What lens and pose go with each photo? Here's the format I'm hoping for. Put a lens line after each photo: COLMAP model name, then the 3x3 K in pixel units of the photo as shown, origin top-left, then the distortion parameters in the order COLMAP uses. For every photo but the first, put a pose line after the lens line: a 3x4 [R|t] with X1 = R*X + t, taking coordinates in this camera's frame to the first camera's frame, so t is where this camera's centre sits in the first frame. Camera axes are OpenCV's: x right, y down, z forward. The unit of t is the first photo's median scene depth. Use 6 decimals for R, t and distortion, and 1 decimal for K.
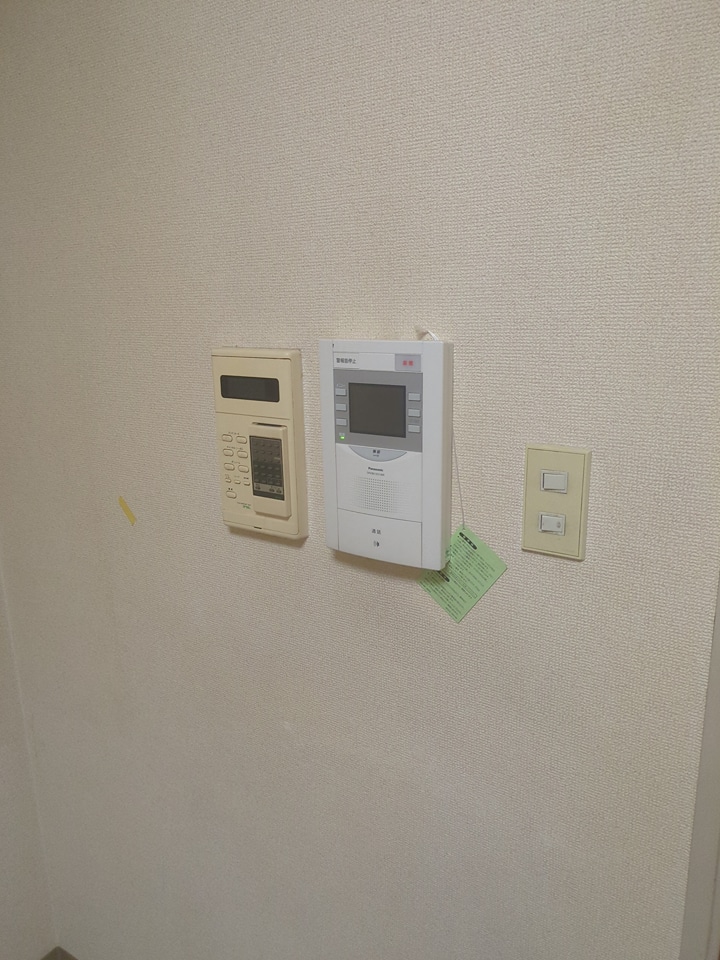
lens RADIAL K [[746.8, 0, 363.1], [0, 746.8, 482.2], [0, 0, 1]] dist [0.029854, -0.000930]
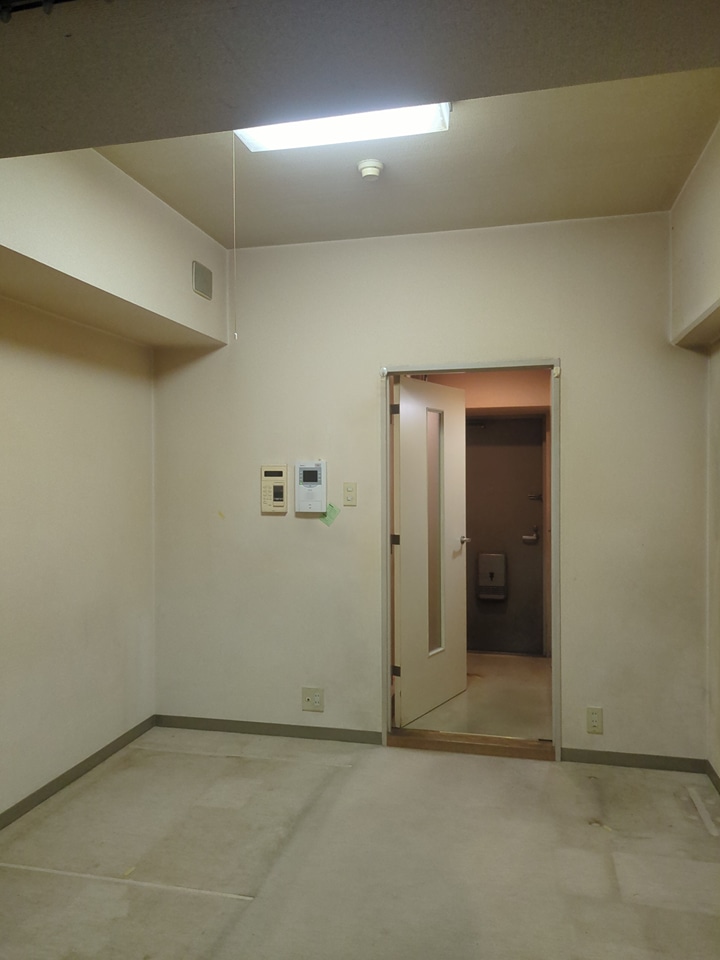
lens RADIAL K [[746.8, 0, 358.9], [0, 746.8, 478.6], [0, 0, 1]] dist [0.029854, -0.000930]
pose [[0.931704, 0.004860, 0.363186, -1.279122], [0.080471, 0.972300, -0.219449, 0.883869], [-0.354192, 0.233687, 0.905504, -3.022680]]
